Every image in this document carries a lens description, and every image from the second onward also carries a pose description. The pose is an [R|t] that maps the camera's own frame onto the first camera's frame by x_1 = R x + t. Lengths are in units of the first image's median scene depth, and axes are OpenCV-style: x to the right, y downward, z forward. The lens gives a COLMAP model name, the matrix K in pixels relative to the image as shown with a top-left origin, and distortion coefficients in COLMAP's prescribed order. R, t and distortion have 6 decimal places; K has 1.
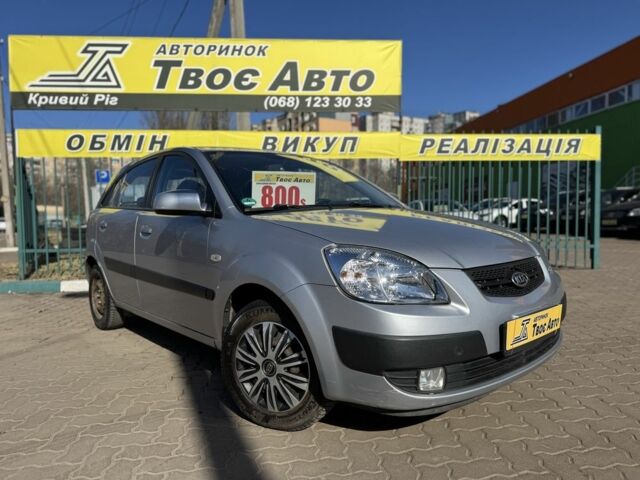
lens RADIAL K [[463.5, 0, 317.3], [0, 463.5, 240.5], [0, 0, 1]] dist [0.054098, -0.038332]
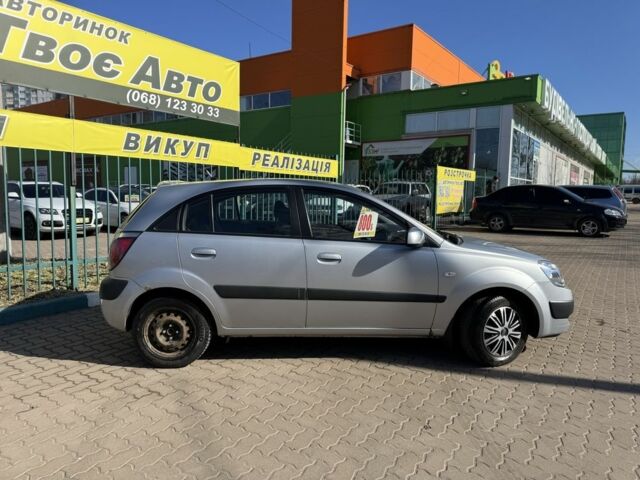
lens RADIAL K [[463.5, 0, 315.8], [0, 463.5, 243.9], [0, 0, 1]] dist [0.054098, -0.038332]
pose [[0.670442, -0.043699, 0.740674, -0.554852], [0.010445, 0.998721, 0.049469, -0.046454], [-0.741888, -0.025430, 0.670041, 0.102451]]
